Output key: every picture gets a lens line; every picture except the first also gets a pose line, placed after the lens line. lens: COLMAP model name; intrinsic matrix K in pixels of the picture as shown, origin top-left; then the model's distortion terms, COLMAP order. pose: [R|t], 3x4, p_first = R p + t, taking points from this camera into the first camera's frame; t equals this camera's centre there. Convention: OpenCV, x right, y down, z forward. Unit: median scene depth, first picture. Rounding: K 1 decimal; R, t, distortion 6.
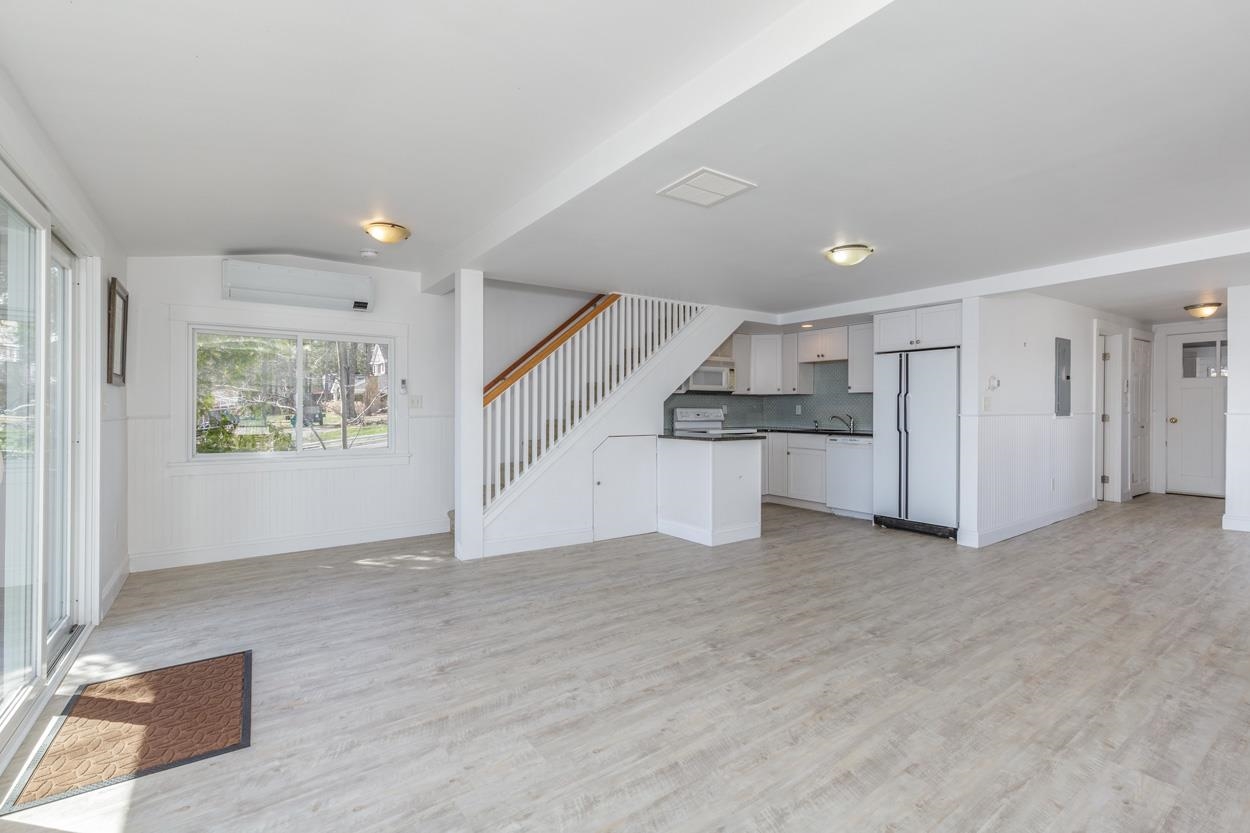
lens RADIAL K [[571.4, 0, 618.9], [0, 571.4, 409.8], [0, 0, 1]] dist [0.009370, -0.002616]
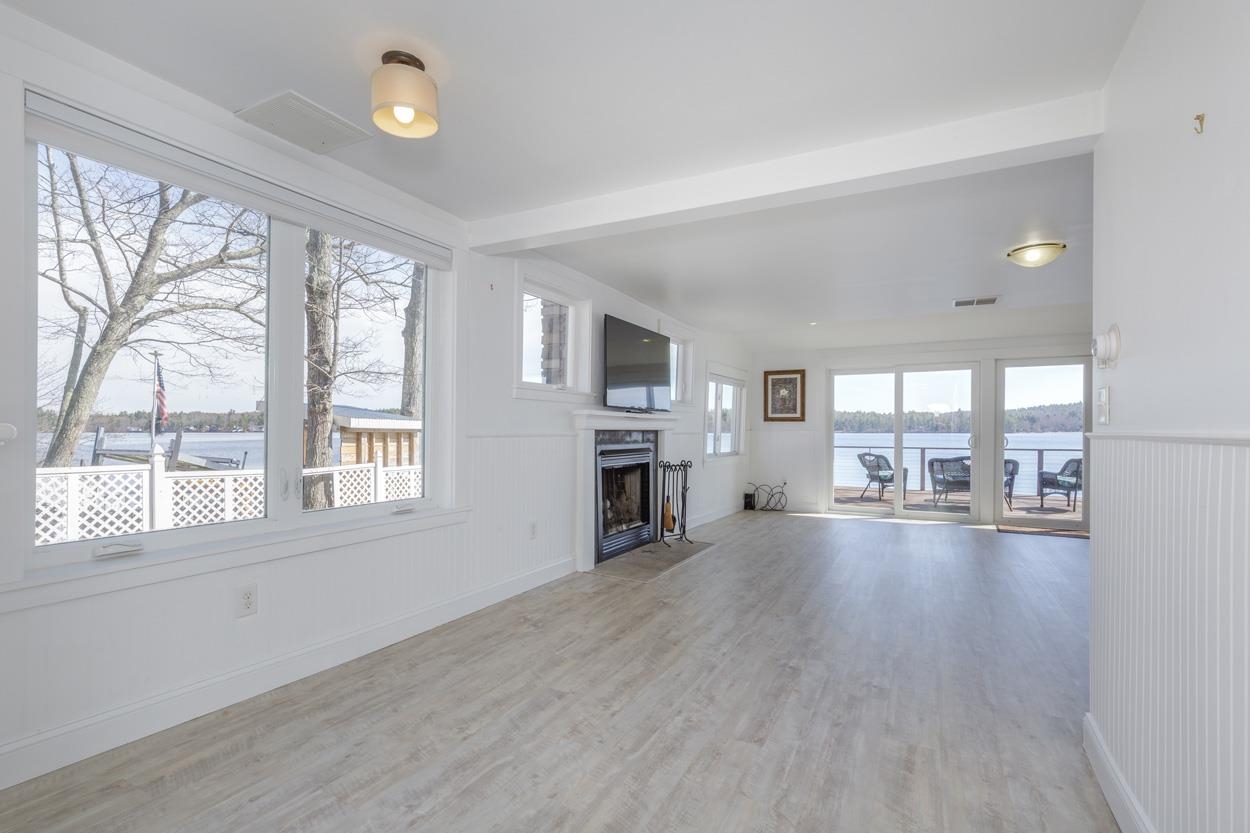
lens RADIAL K [[583.3, 0, 612.4], [0, 583.3, 432.2], [0, 0, 1]] dist [0.008601, -0.001246]
pose [[-0.896057, -0.000068, -0.443939, 1.493080], [-0.004844, 0.999942, 0.009626, 0.005032], [0.443913, 0.010776, -0.896005, 1.618074]]
